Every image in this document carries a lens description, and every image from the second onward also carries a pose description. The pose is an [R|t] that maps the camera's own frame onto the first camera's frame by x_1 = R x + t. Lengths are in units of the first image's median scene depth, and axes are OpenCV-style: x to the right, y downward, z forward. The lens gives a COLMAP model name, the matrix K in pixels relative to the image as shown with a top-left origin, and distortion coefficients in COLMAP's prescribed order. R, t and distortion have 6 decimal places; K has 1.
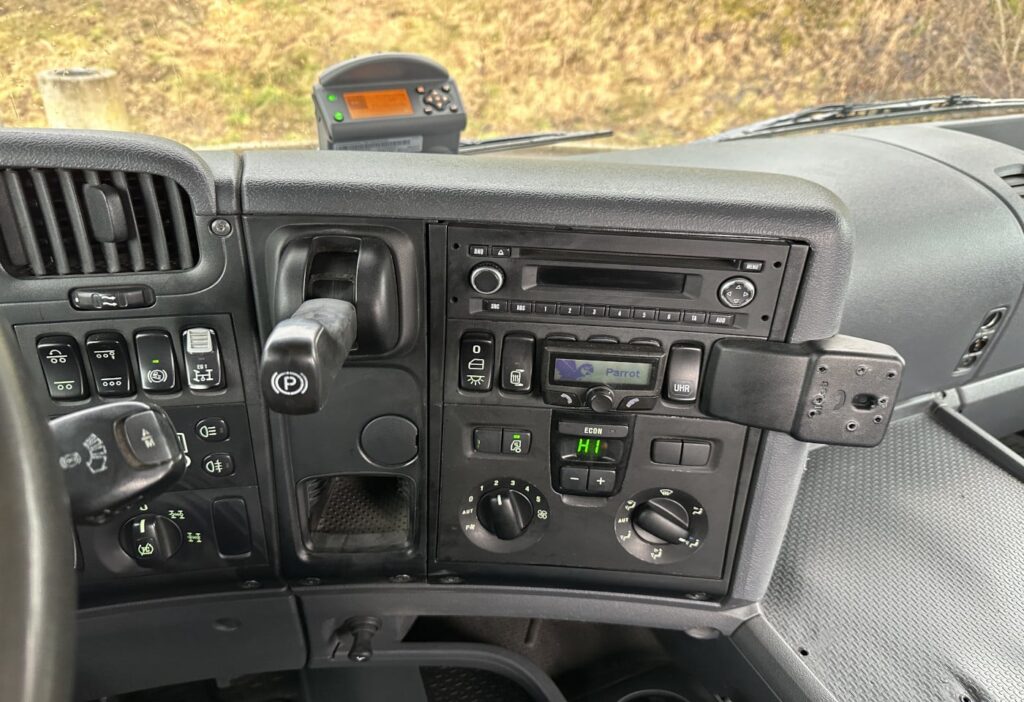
lens RADIAL K [[751.3, 0, 526.8], [0, 751.3, 383.3], [0, 0, 1]] dist [0.043798, -0.086550]
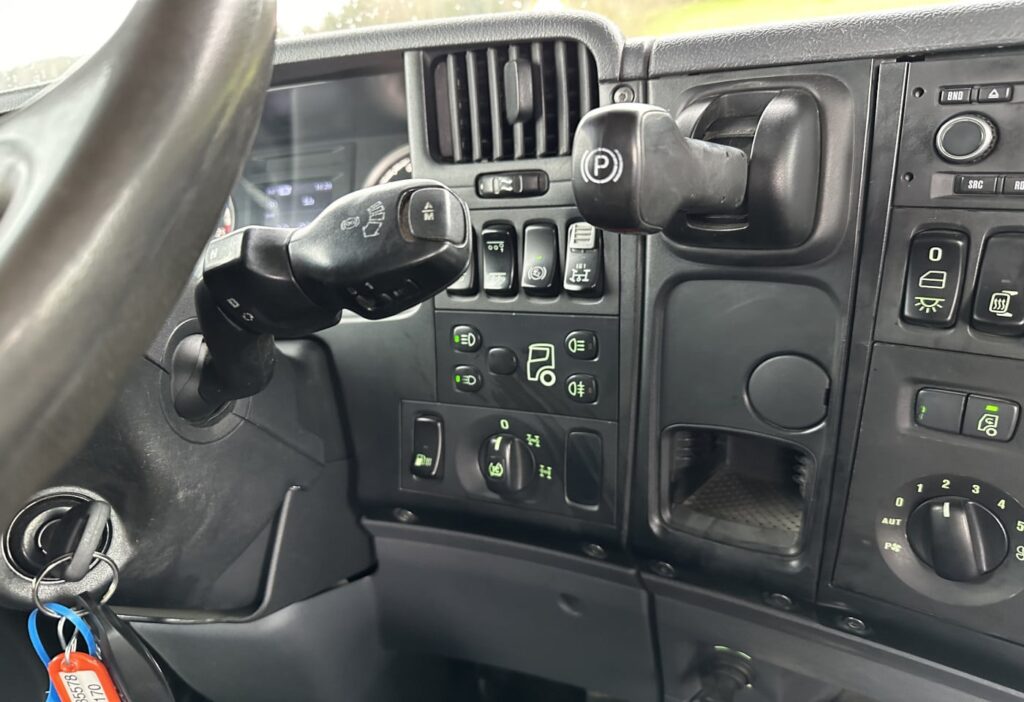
lens RADIAL K [[751.3, 0, 526.8], [0, 751.3, 383.3], [0, 0, 1]] dist [0.043798, -0.086550]
pose [[0.780228, 0.107256, -0.616231, 0.072431], [-0.212584, 0.972015, -0.099979, 0.203824], [0.588263, 0.209007, 0.781193, 0.295130]]
